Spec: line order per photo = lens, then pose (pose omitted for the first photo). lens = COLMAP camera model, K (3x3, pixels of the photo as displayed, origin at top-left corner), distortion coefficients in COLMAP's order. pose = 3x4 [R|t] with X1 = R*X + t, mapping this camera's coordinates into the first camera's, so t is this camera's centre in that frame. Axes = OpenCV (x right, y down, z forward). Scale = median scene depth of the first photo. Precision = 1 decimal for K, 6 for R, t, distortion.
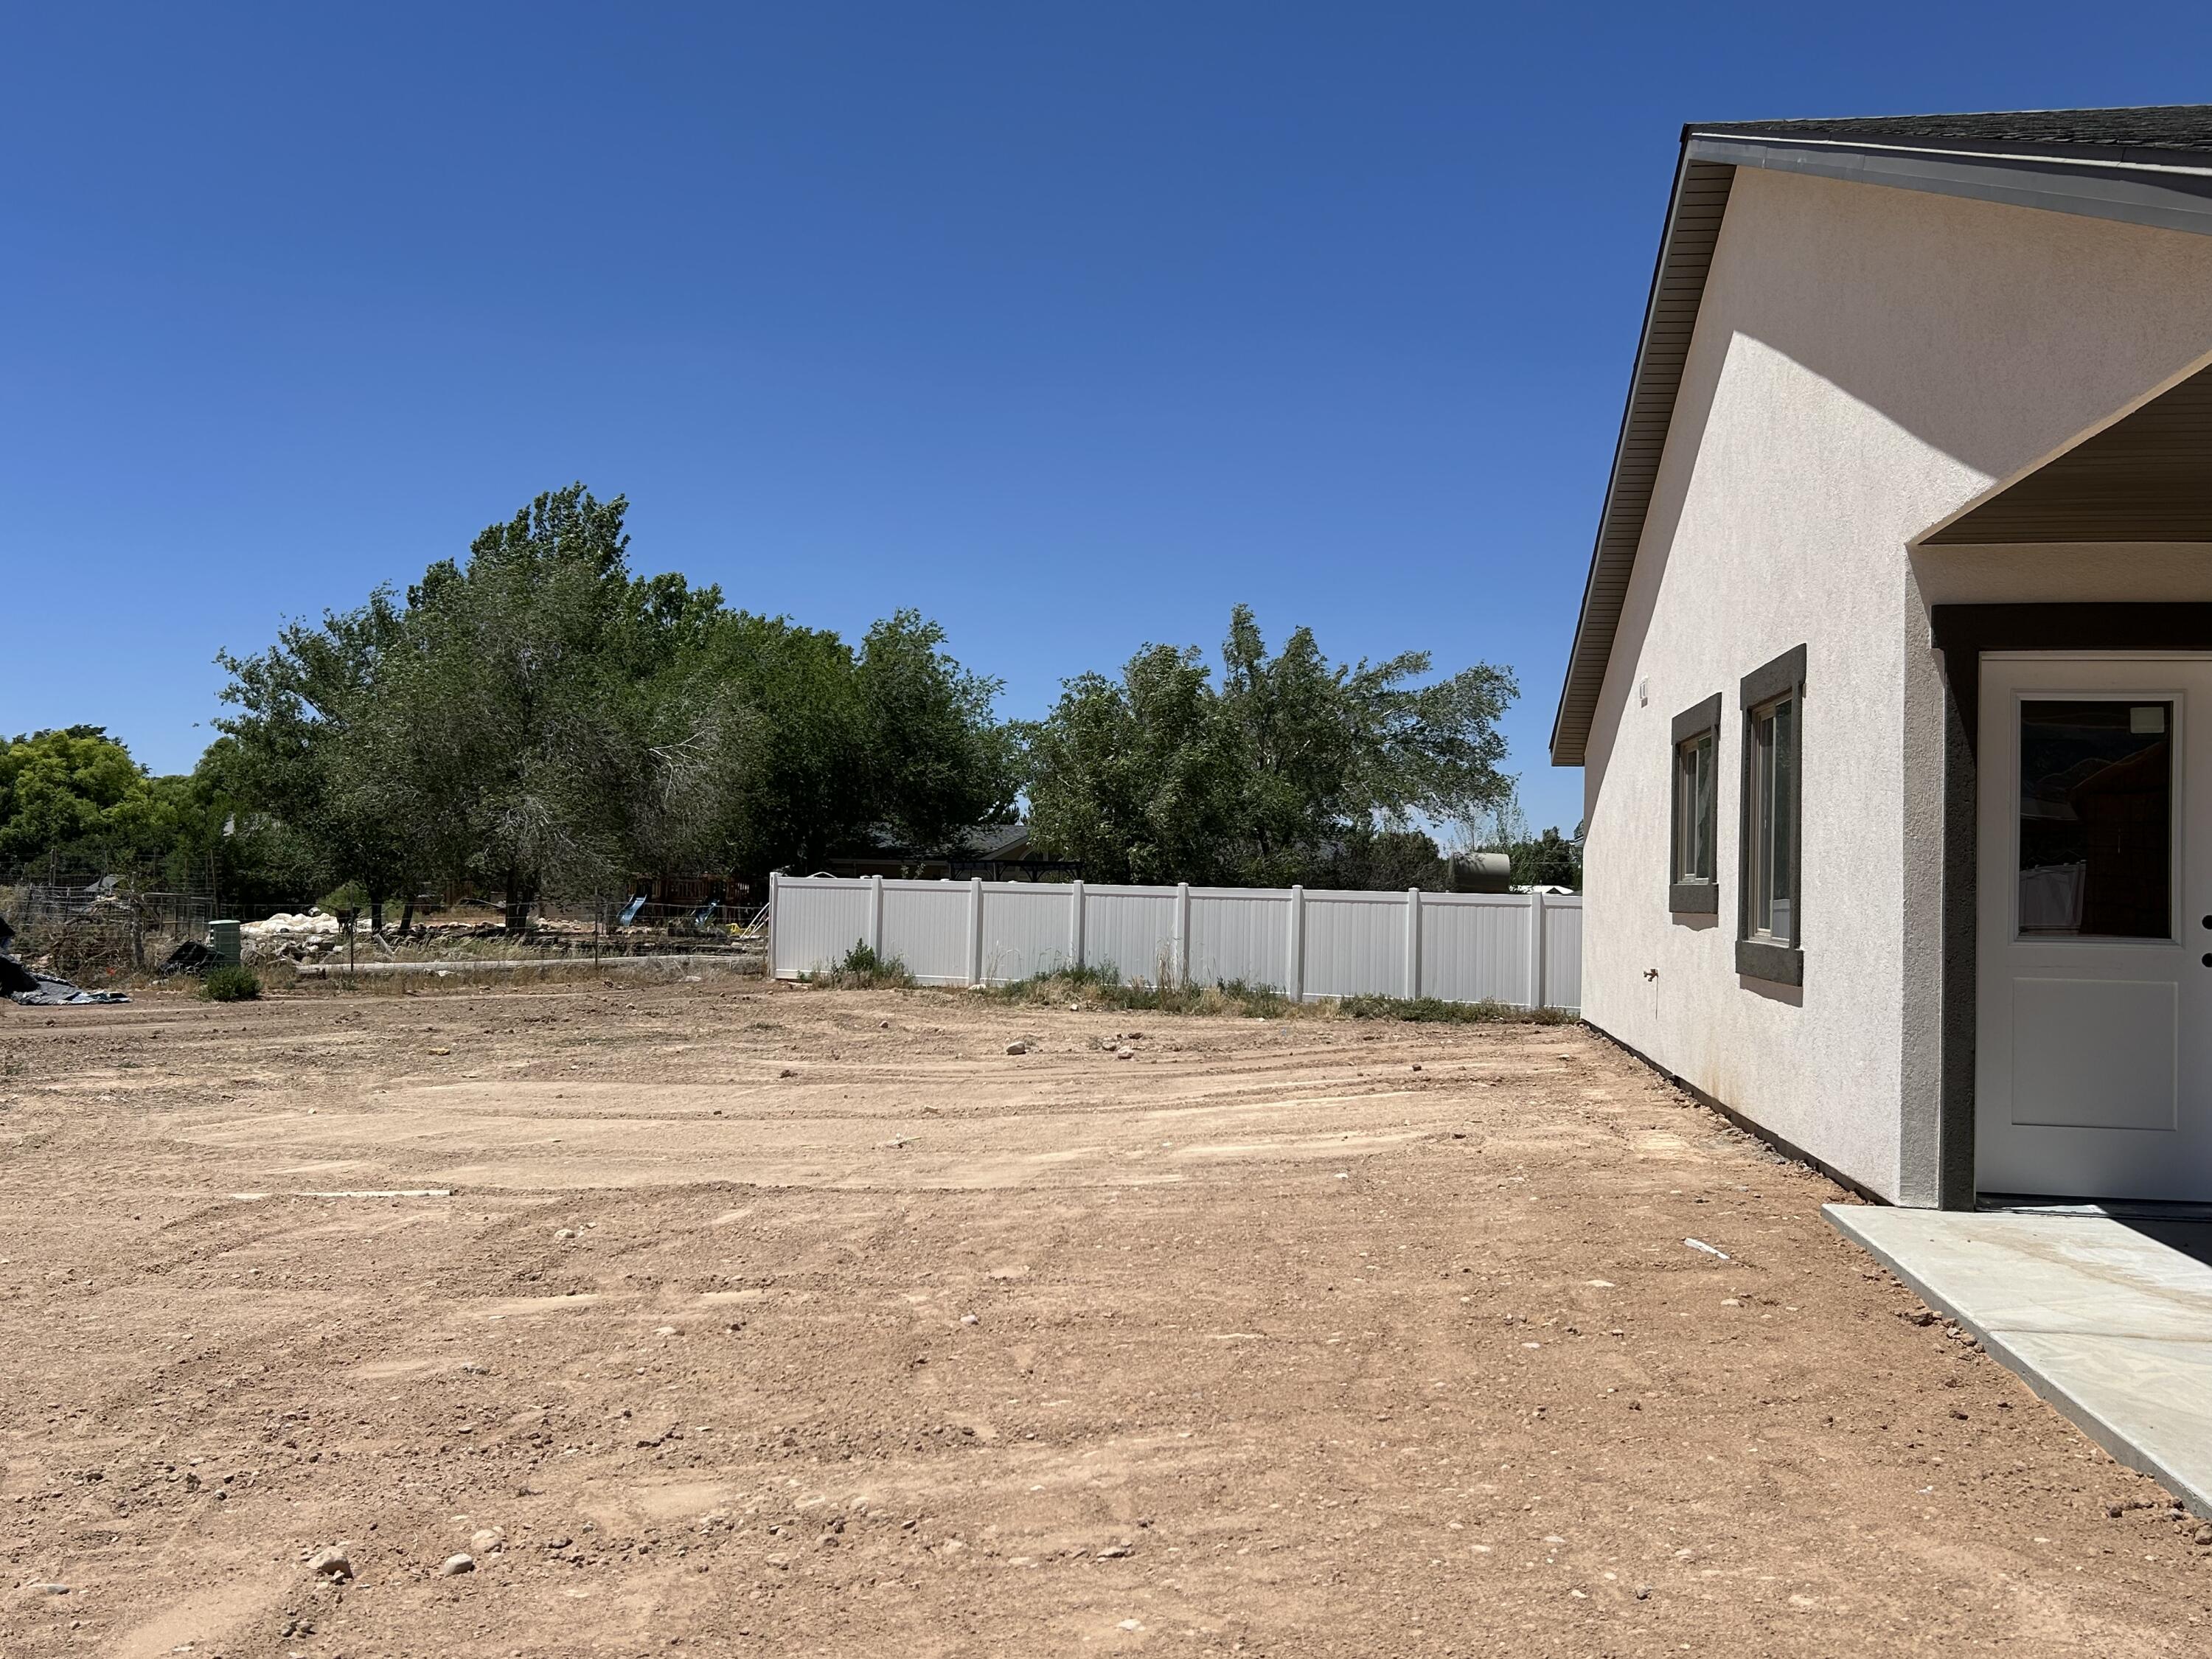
lens RADIAL K [[1862.4, 0, 1106.0], [0, 1862.4, 829.5], [0, 0, 1]] dist [0.037052, -0.011456]
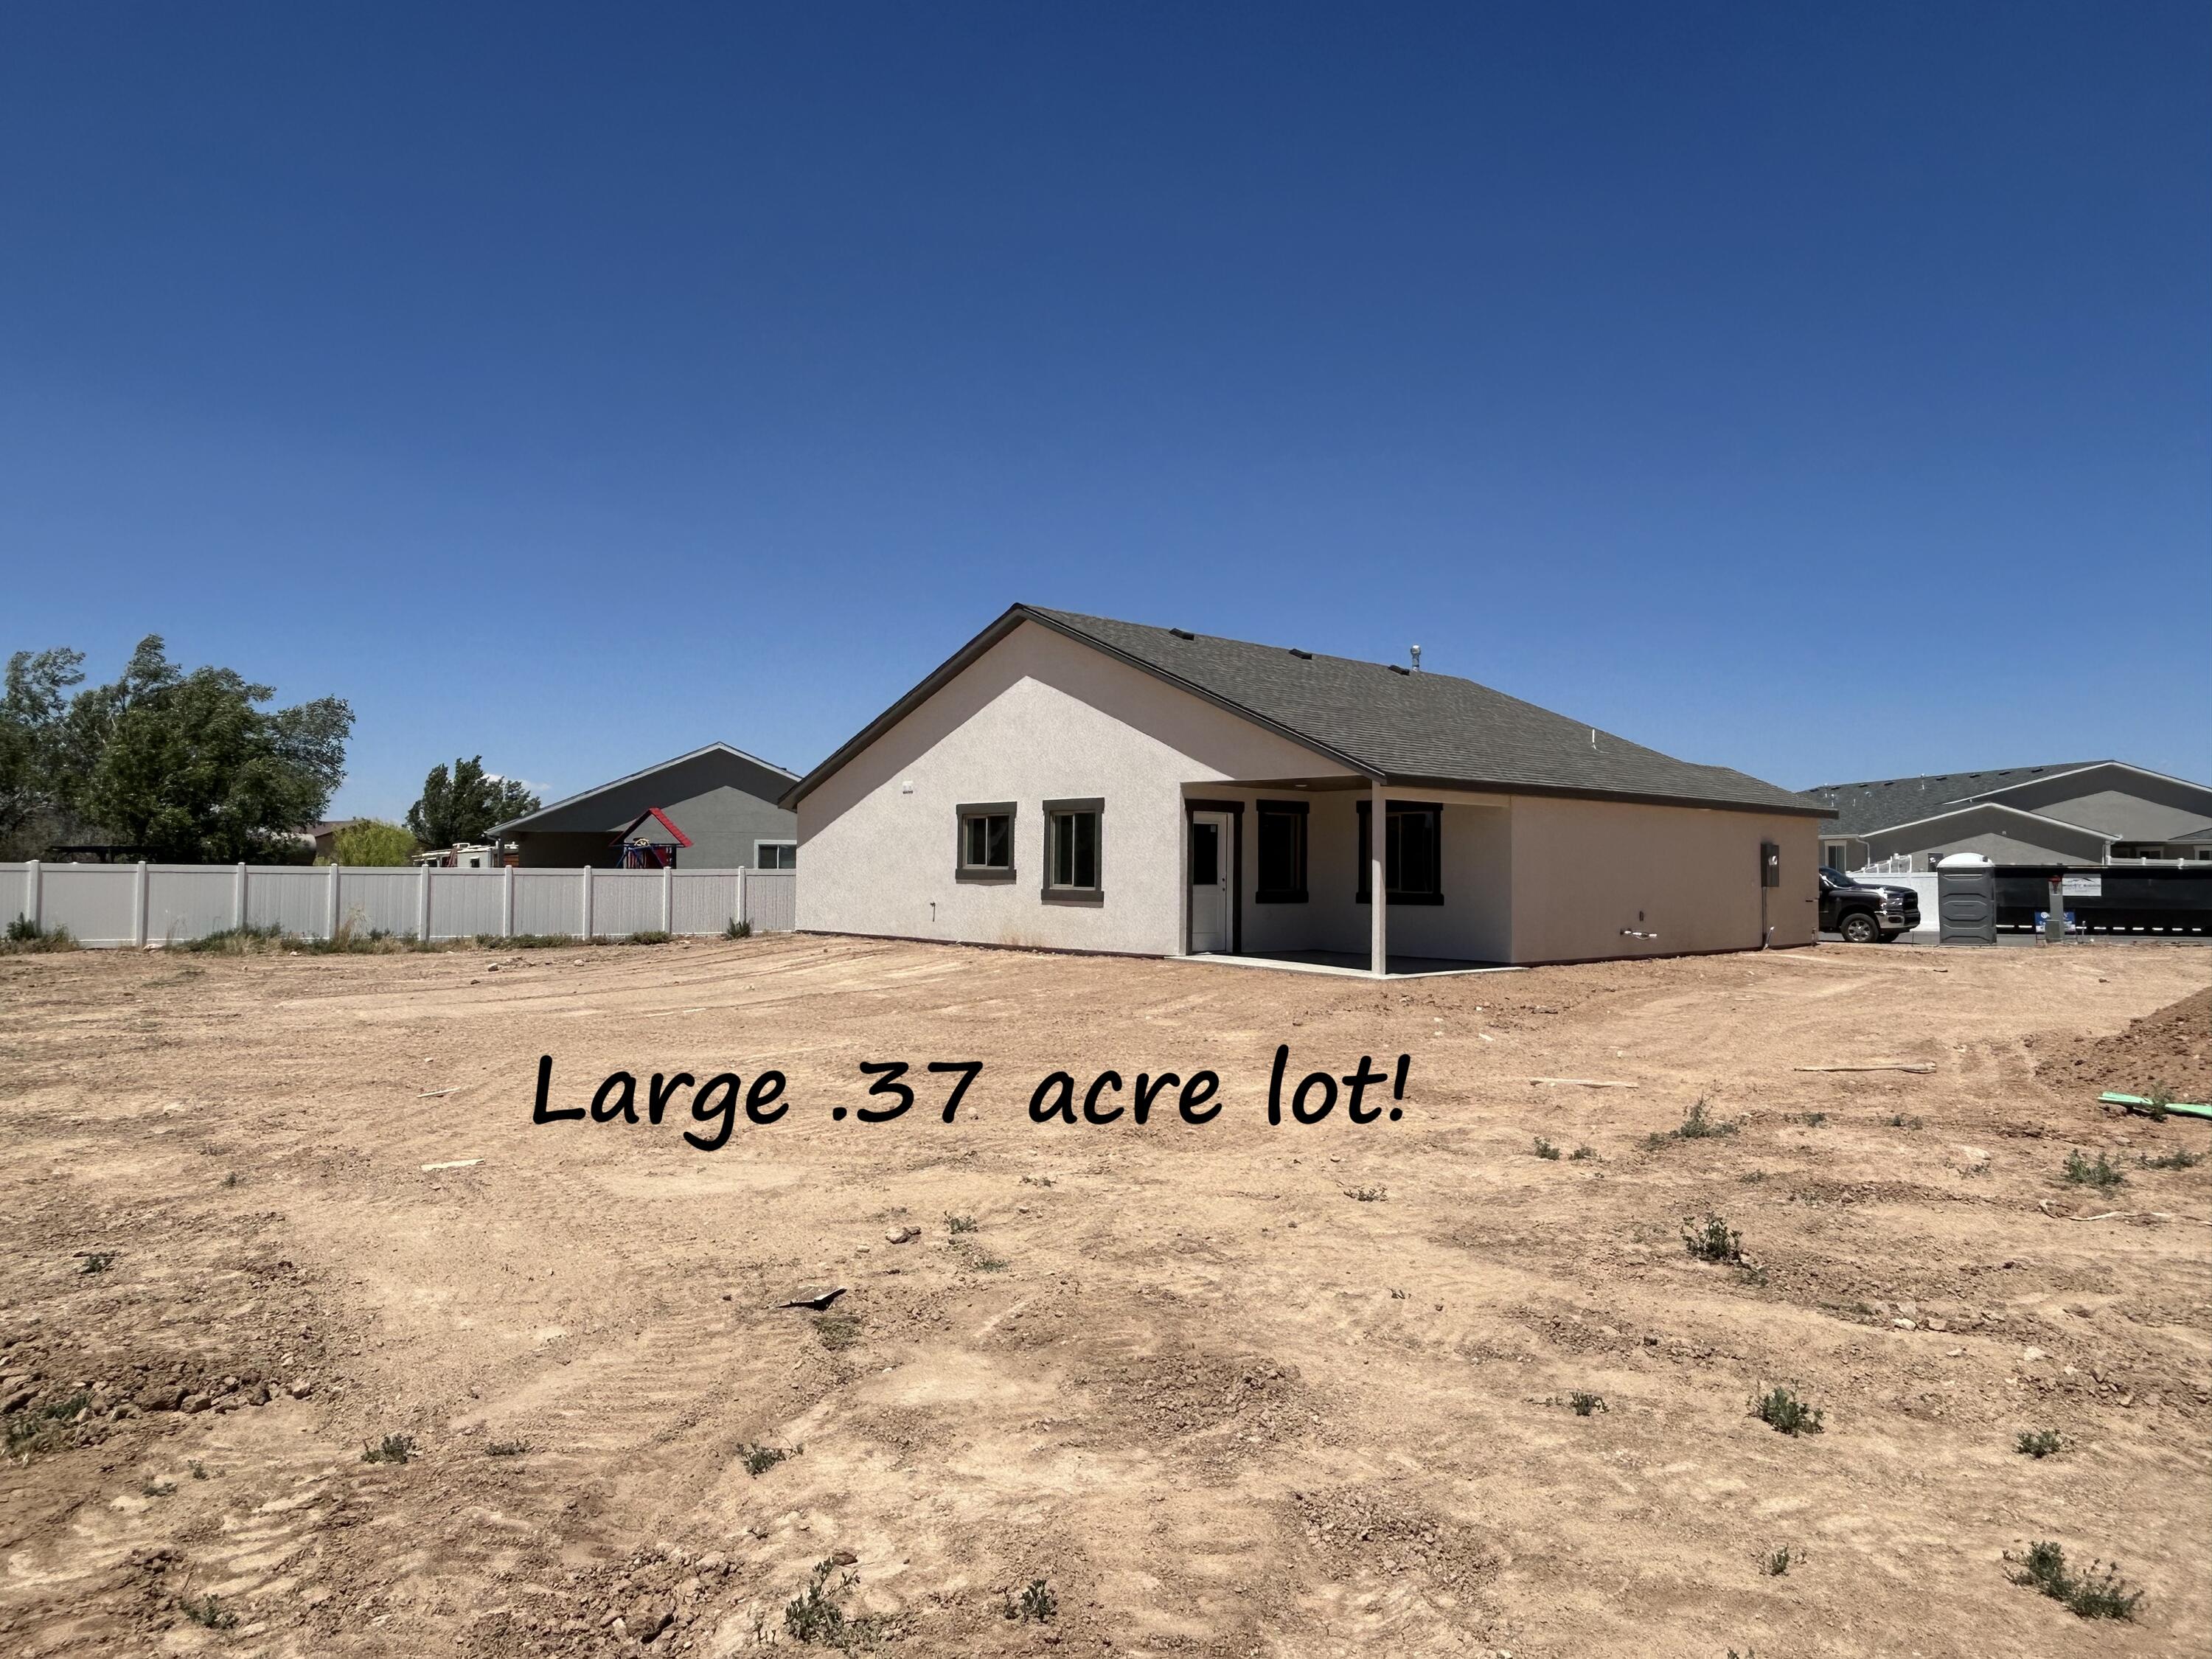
lens RADIAL K [[1498.1, 0, 1095.9], [0, 1498.1, 839.8], [0, 0, 1]] dist [-0.001783, -0.003219]
pose [[0.622993, -0.000613, 0.782227, -1.645475], [-0.018940, 0.999695, 0.015868, -0.066318], [-0.781998, -0.024701, 0.622791, -0.601295]]
